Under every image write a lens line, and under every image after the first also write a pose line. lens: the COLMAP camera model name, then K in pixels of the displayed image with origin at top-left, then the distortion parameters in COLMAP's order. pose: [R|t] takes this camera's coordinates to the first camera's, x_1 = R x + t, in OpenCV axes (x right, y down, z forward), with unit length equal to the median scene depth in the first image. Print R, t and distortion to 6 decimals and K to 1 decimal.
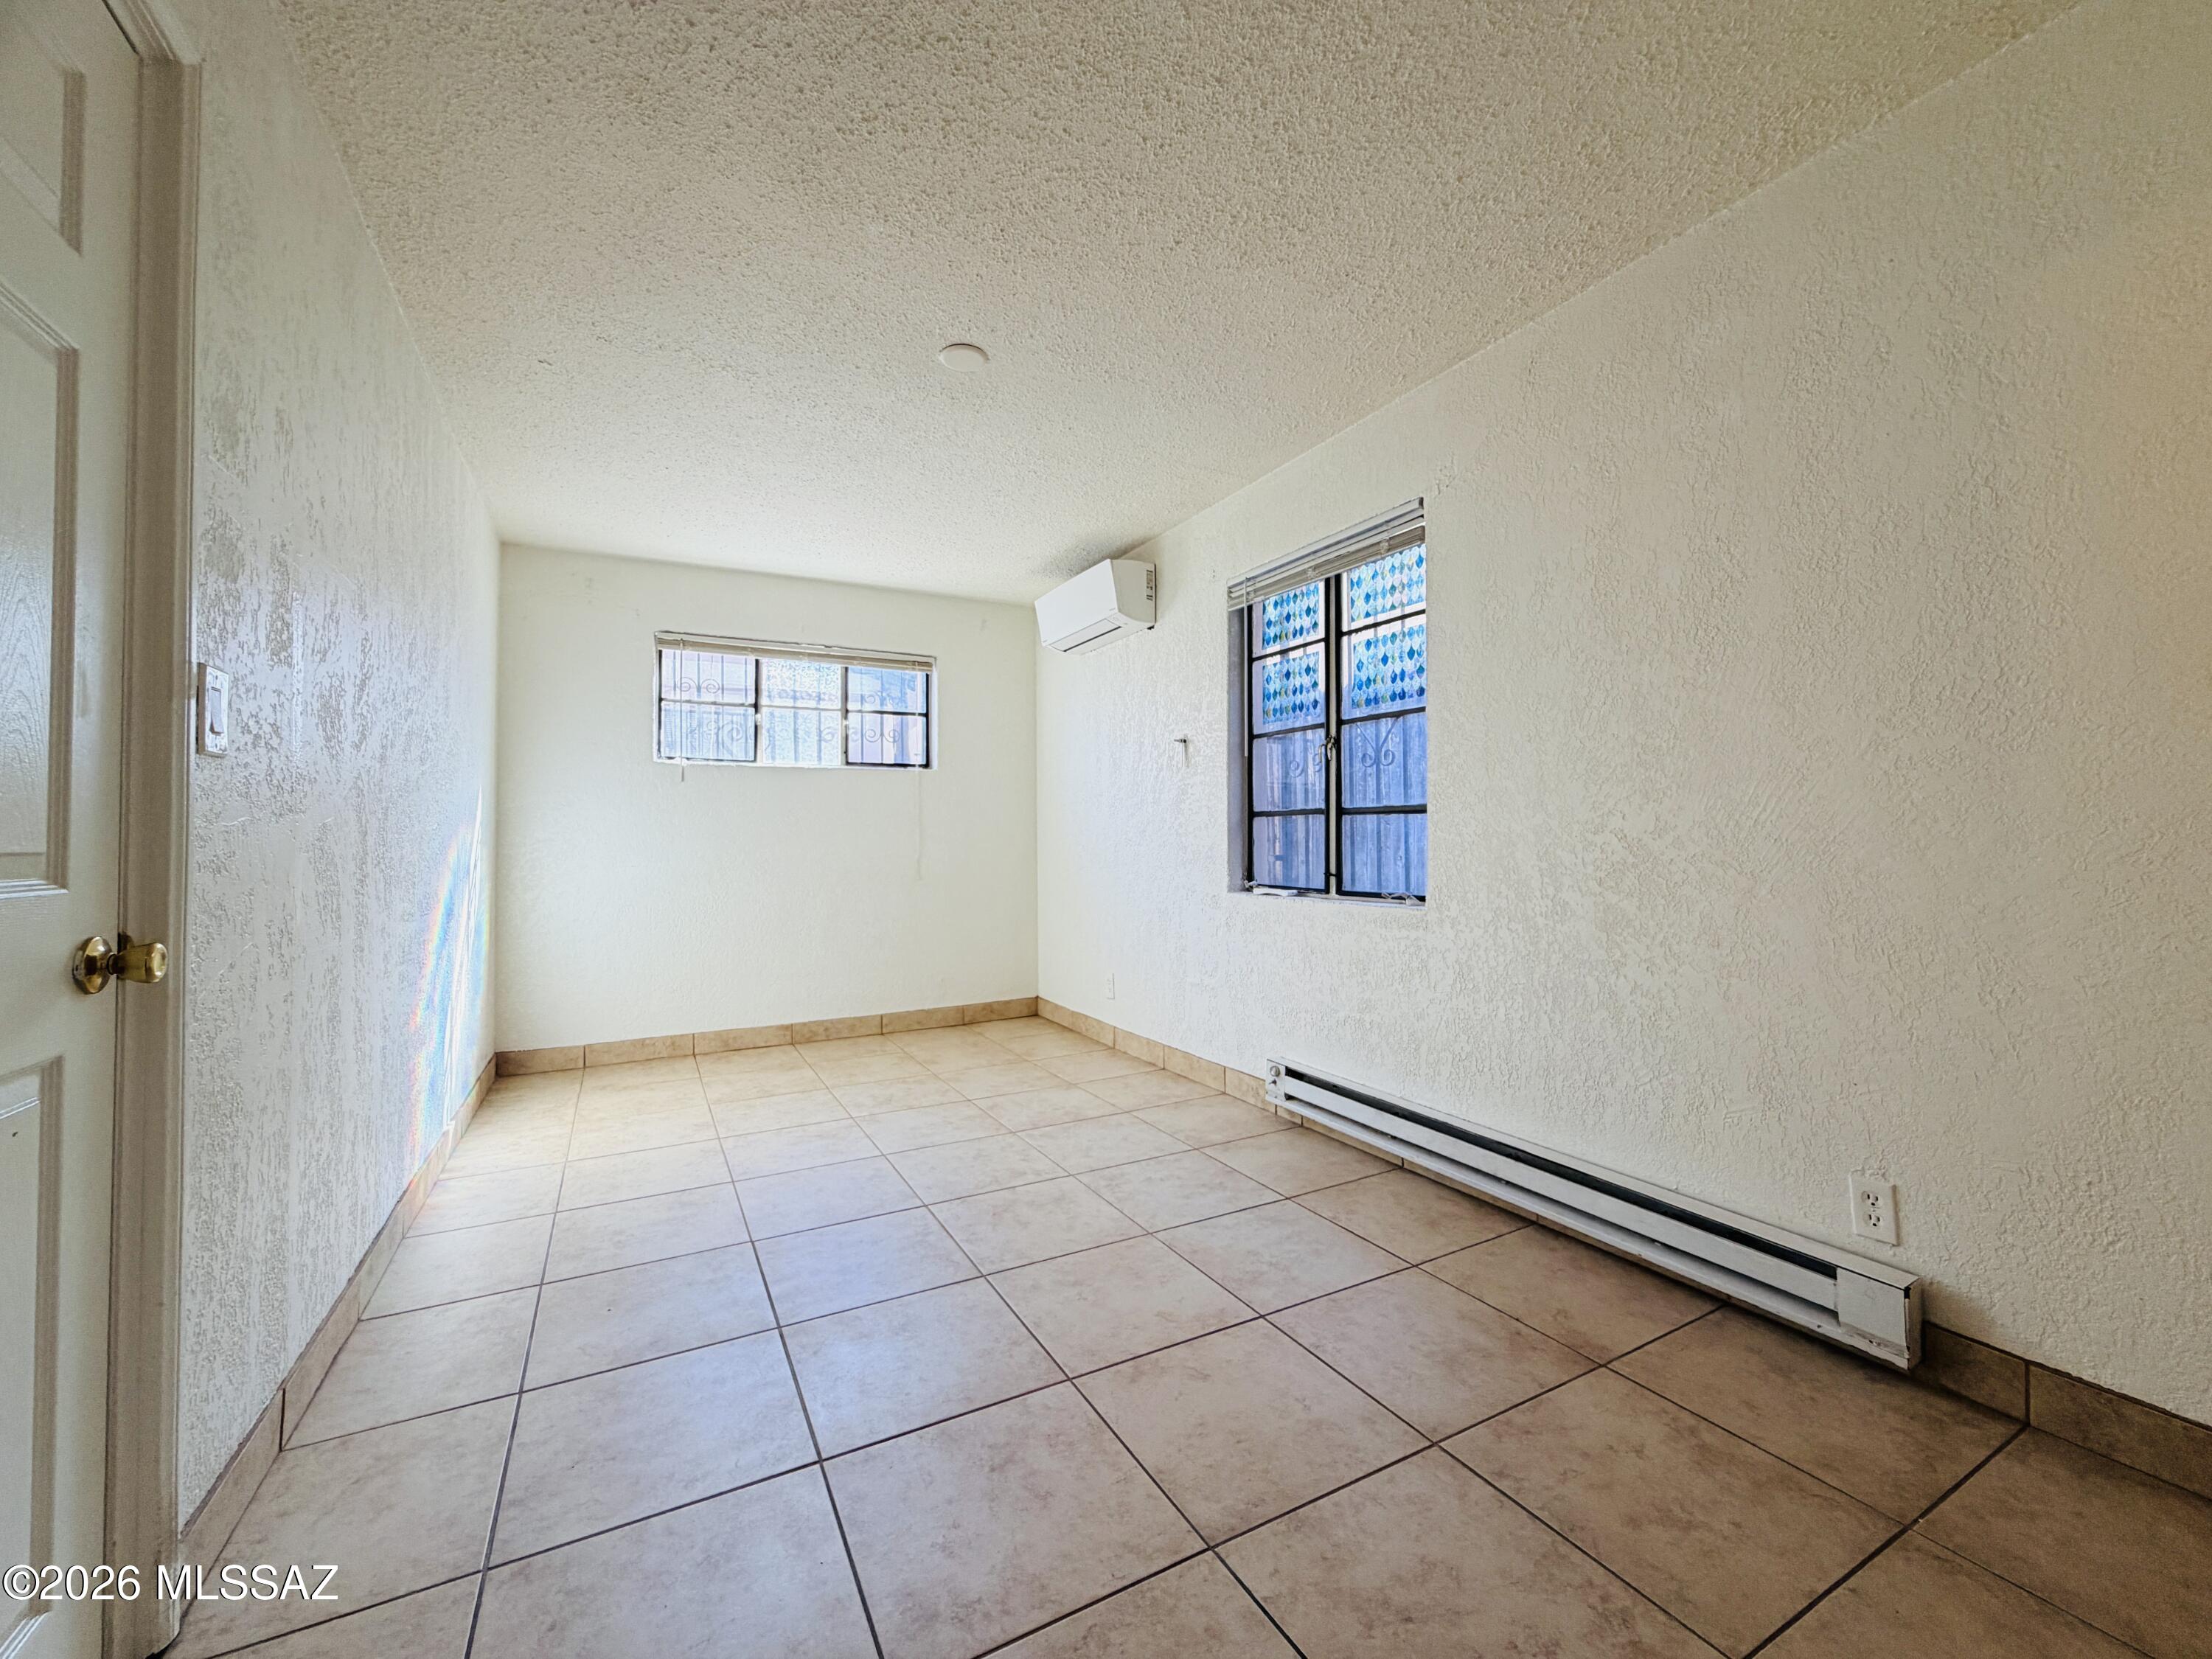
lens RADIAL K [[889.5, 0, 1096.4], [0, 889.5, 826.3], [0, 0, 1]] dist [-0.000647, -0.000380]
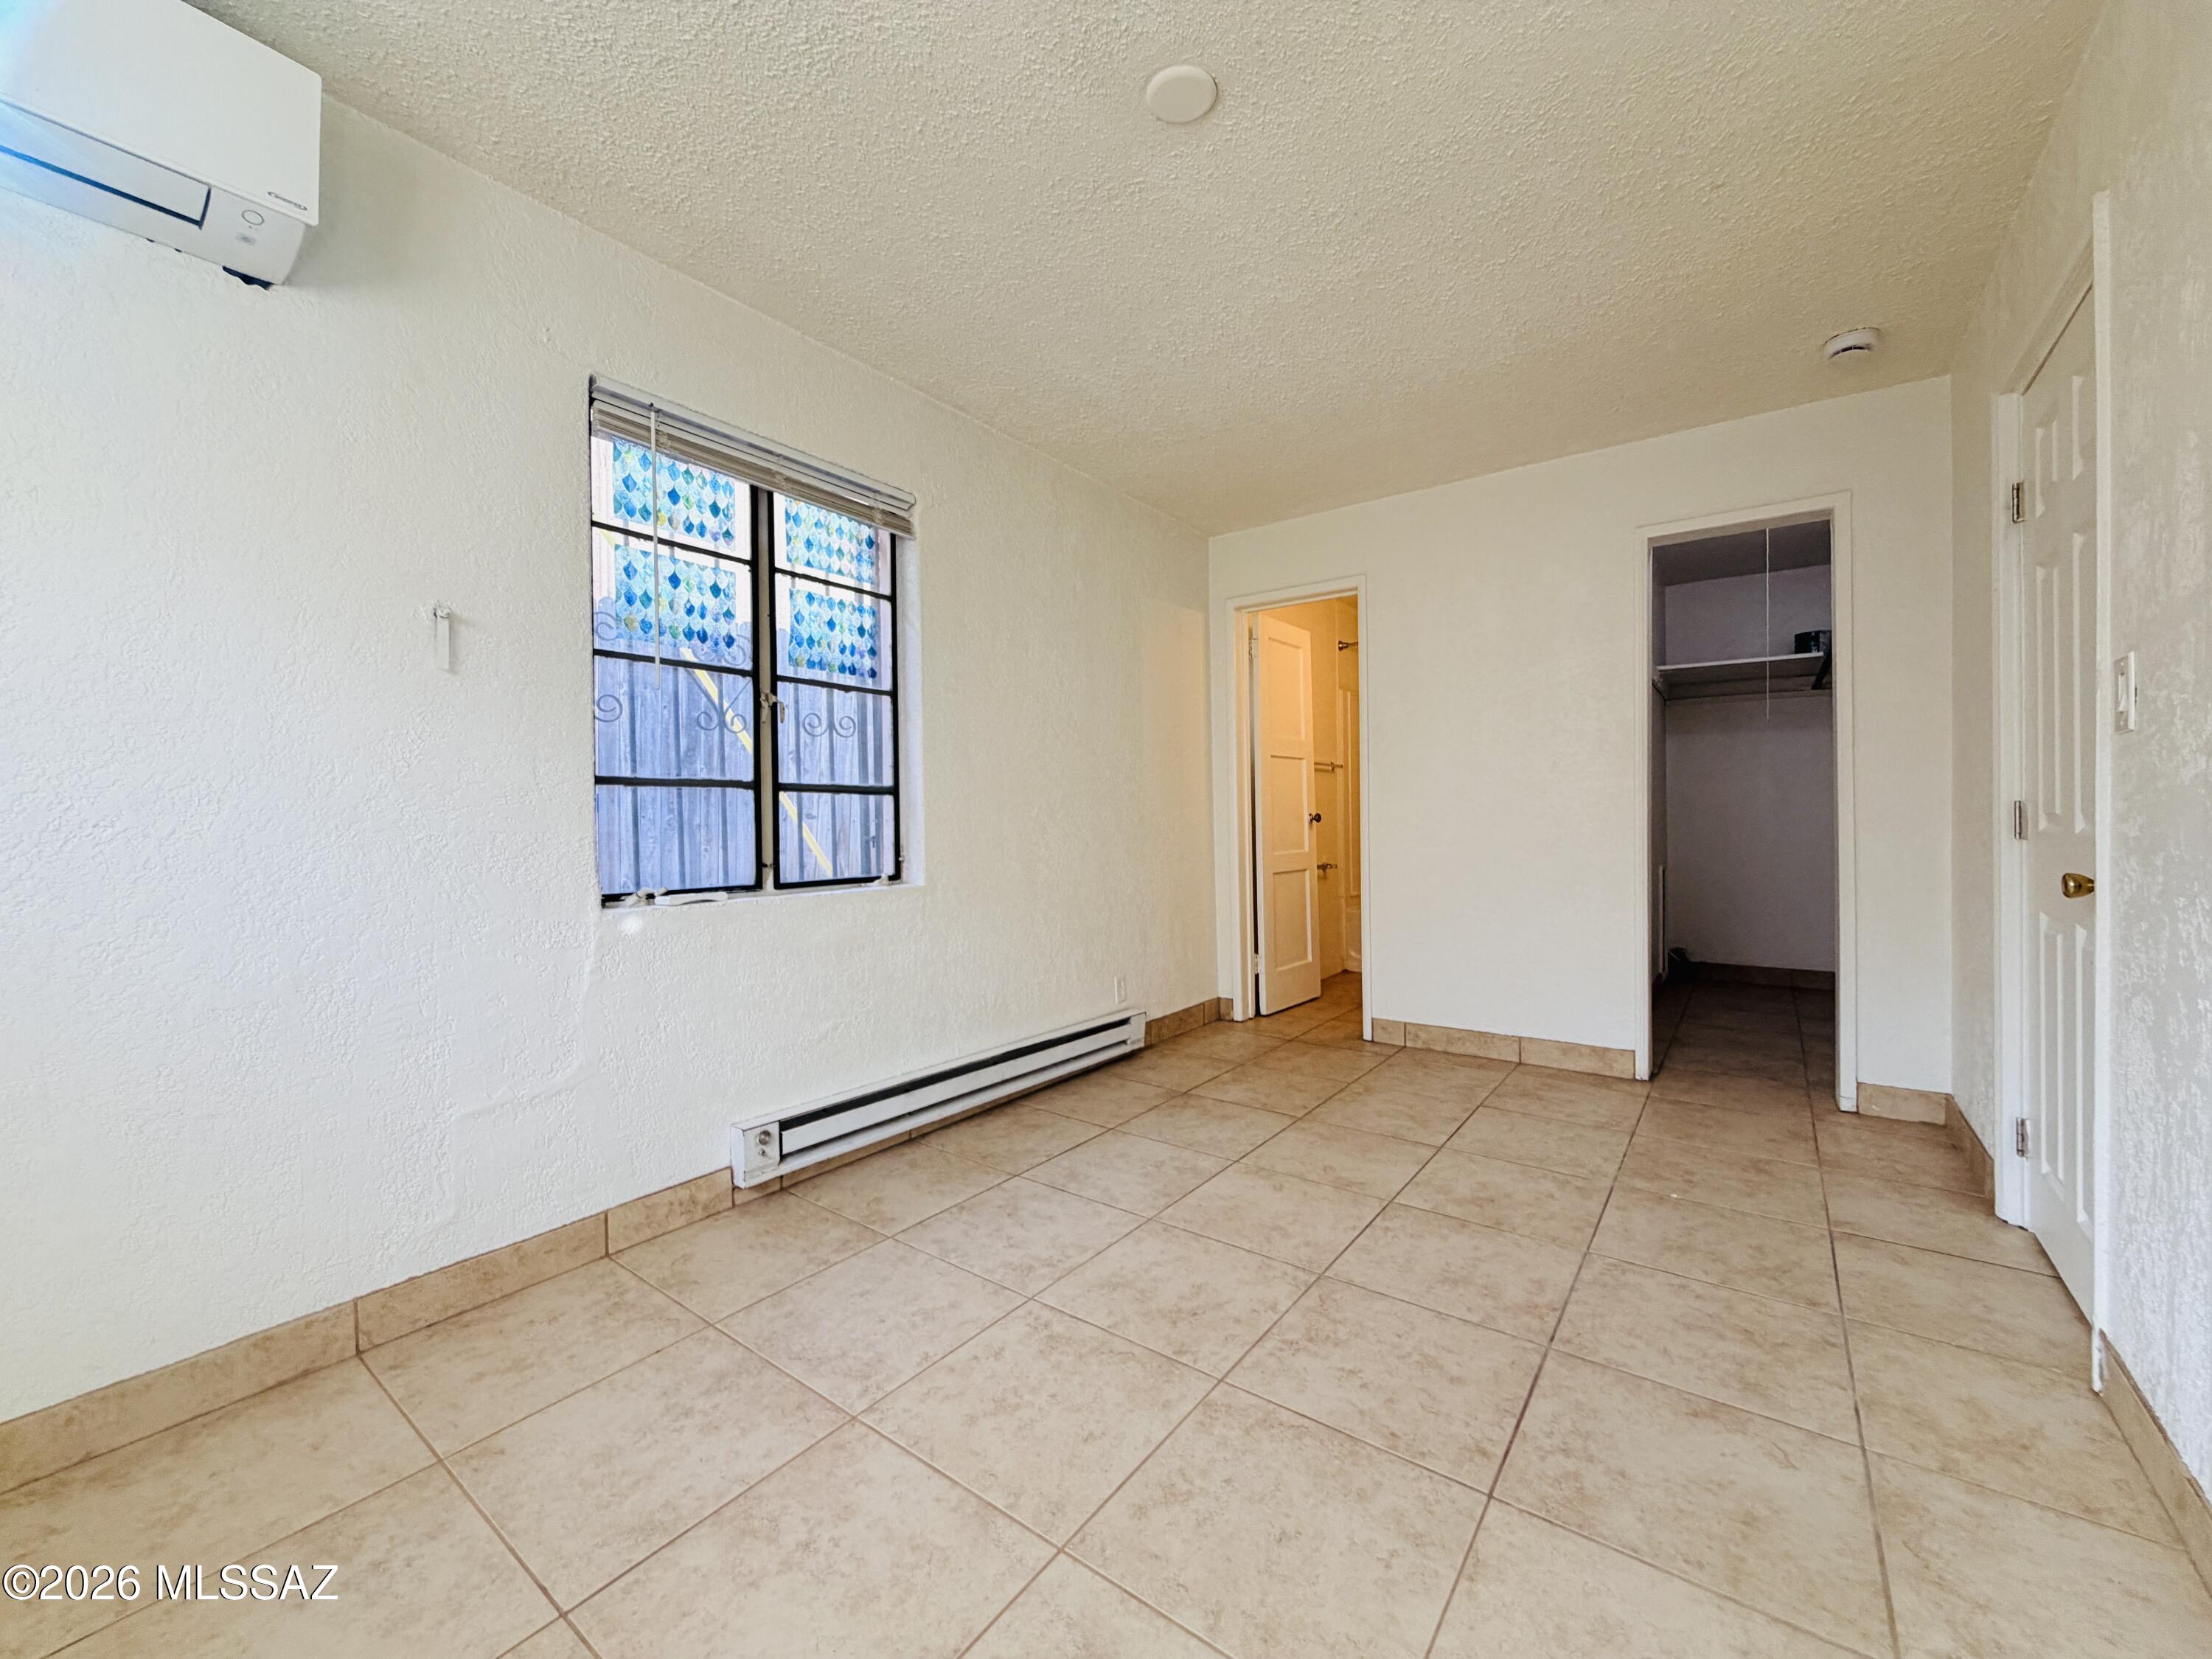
lens RADIAL K [[889.5, 0, 1096.4], [0, 889.5, 826.3], [0, 0, 1]] dist [-0.000647, -0.000380]
pose [[-0.428433, -0.001420, 0.903572, -0.608886], [-0.005471, 0.999985, -0.001022, 0.019413], [-0.903557, -0.005381, -0.428434, 1.124252]]
